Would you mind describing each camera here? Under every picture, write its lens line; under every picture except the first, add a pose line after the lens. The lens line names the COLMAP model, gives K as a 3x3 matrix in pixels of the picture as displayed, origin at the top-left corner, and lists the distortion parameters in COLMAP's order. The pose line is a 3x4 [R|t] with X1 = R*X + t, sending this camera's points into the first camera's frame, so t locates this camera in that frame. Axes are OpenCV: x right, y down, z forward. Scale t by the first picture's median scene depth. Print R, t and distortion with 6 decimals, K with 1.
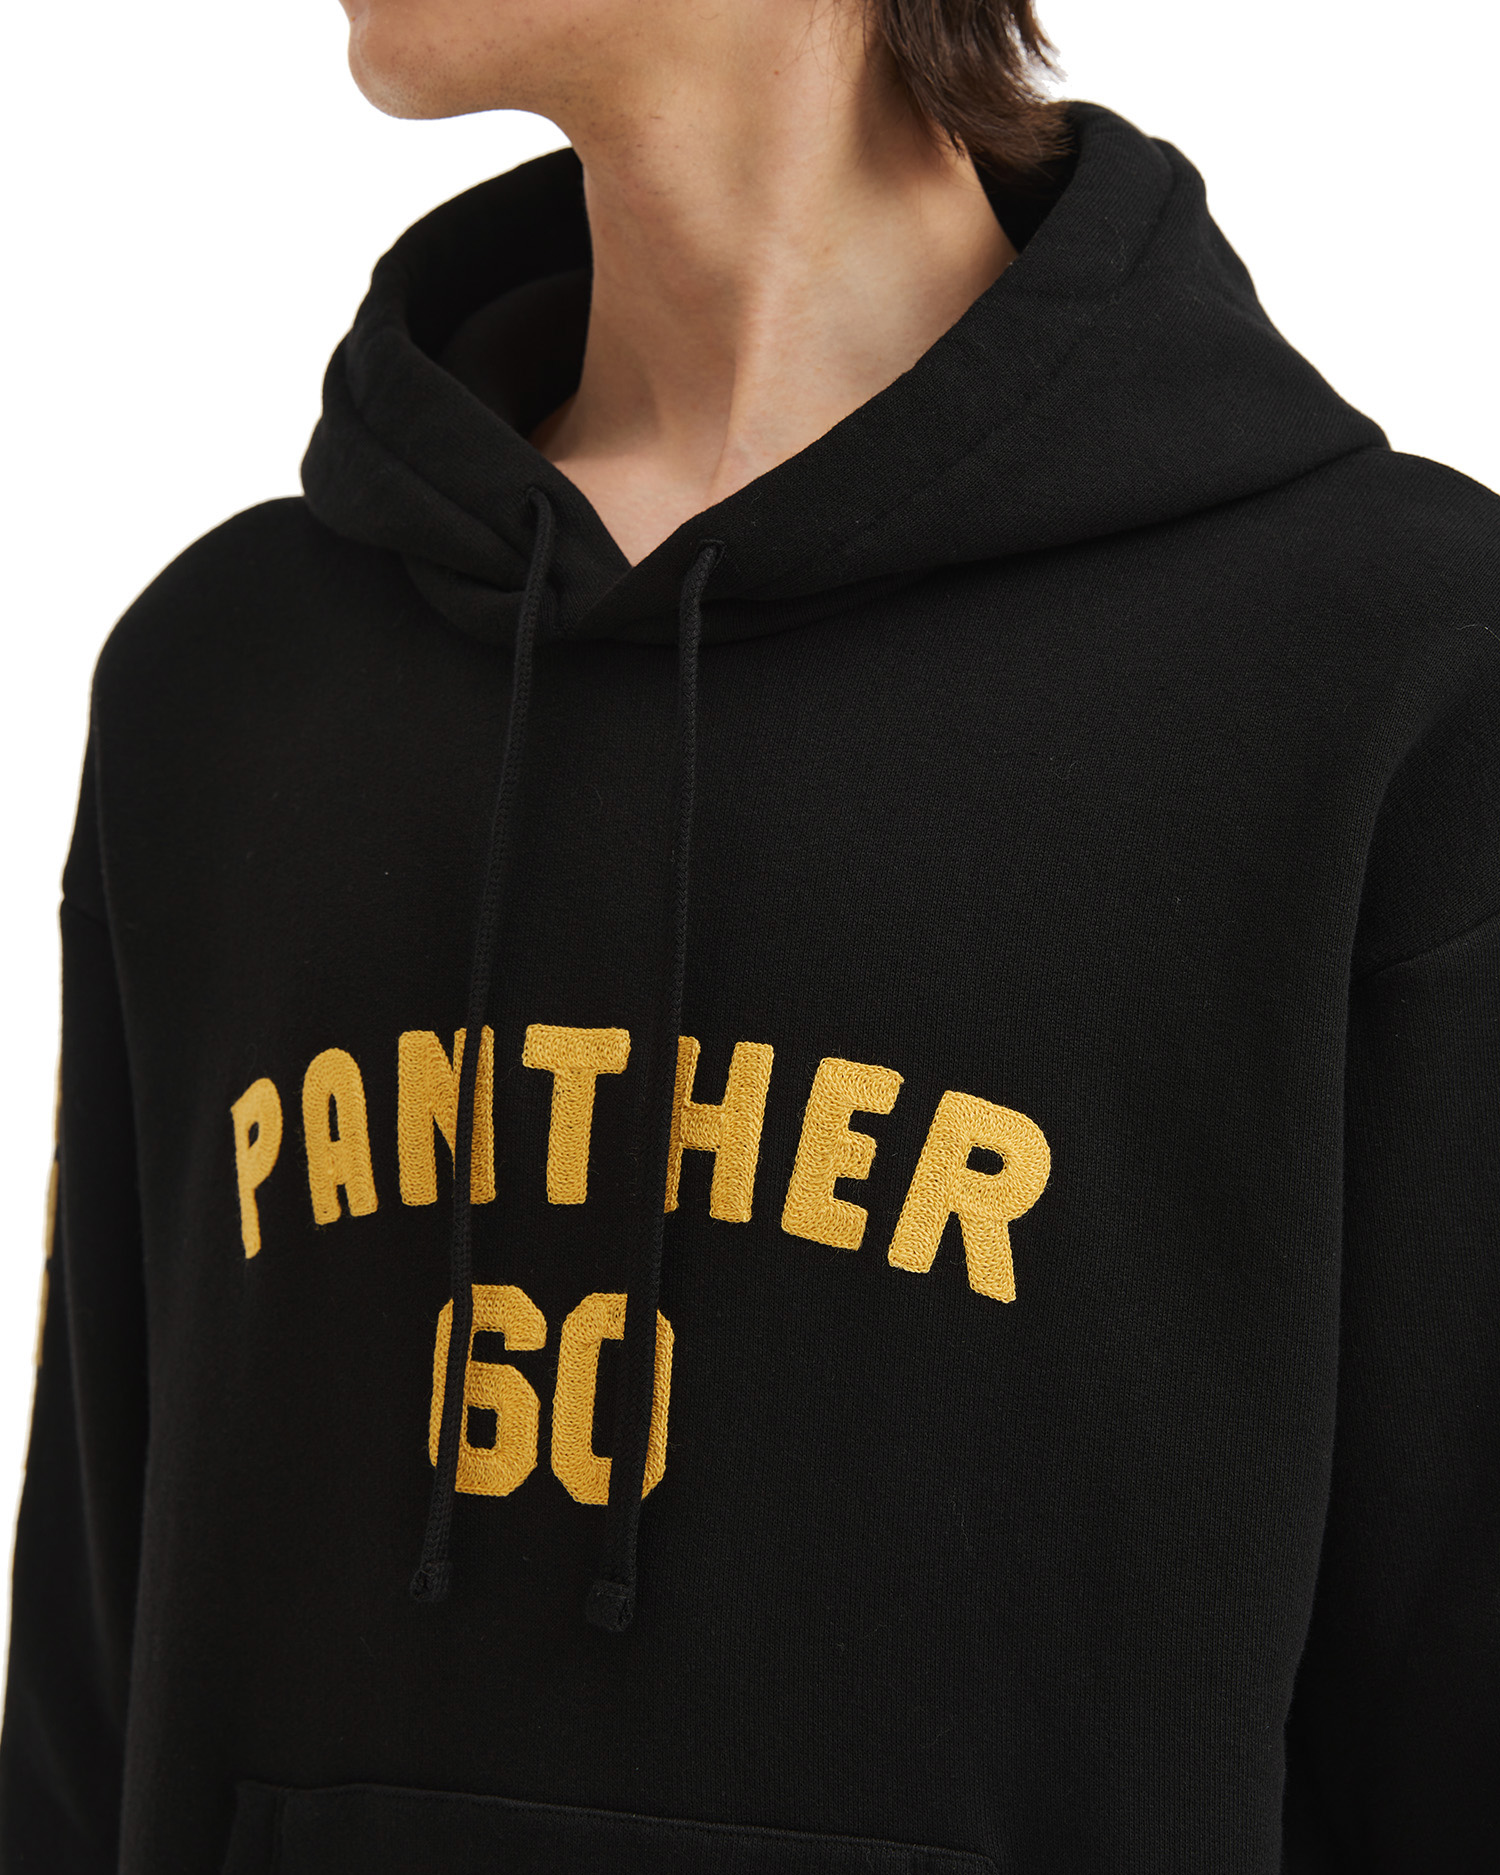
lens RADIAL K [[3813.6, 0, 750.0], [0, 3813.6, 937.5], [0, 0, 1]] dist [-0.522207, 2.575224]
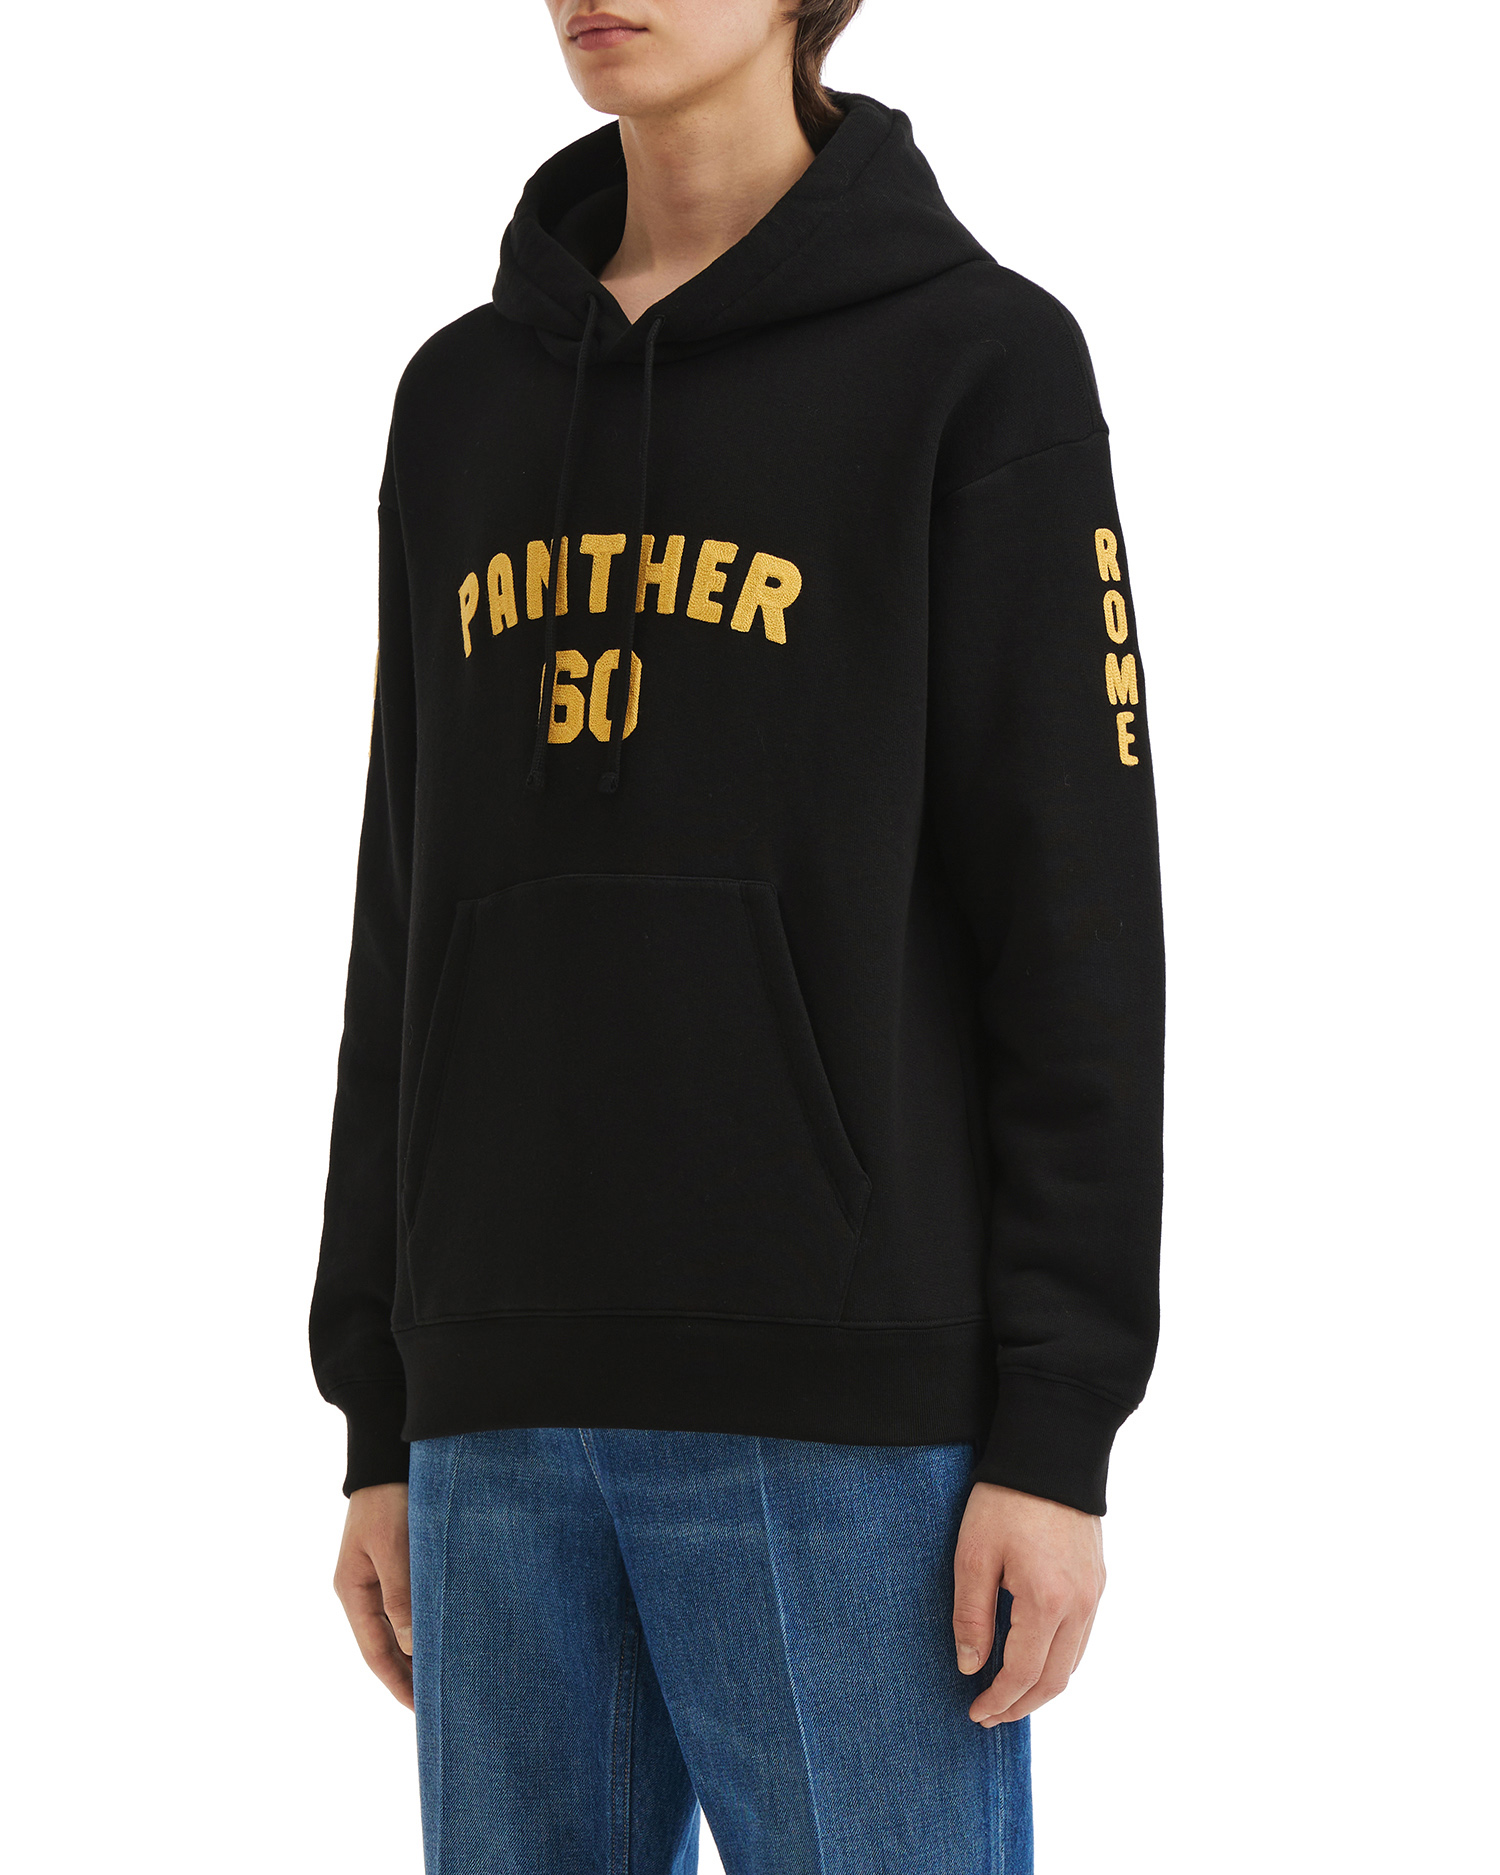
lens RADIAL K [[3813.6, 0, 750.0], [0, 3813.6, 937.5], [0, 0, 1]] dist [-0.522207, 2.575224]
pose [[0.993493, -0.008783, -0.113554, 0.291260], [0.014443, 0.998689, 0.049117, 0.152702], [0.112973, -0.050437, 0.992317, -1.205519]]
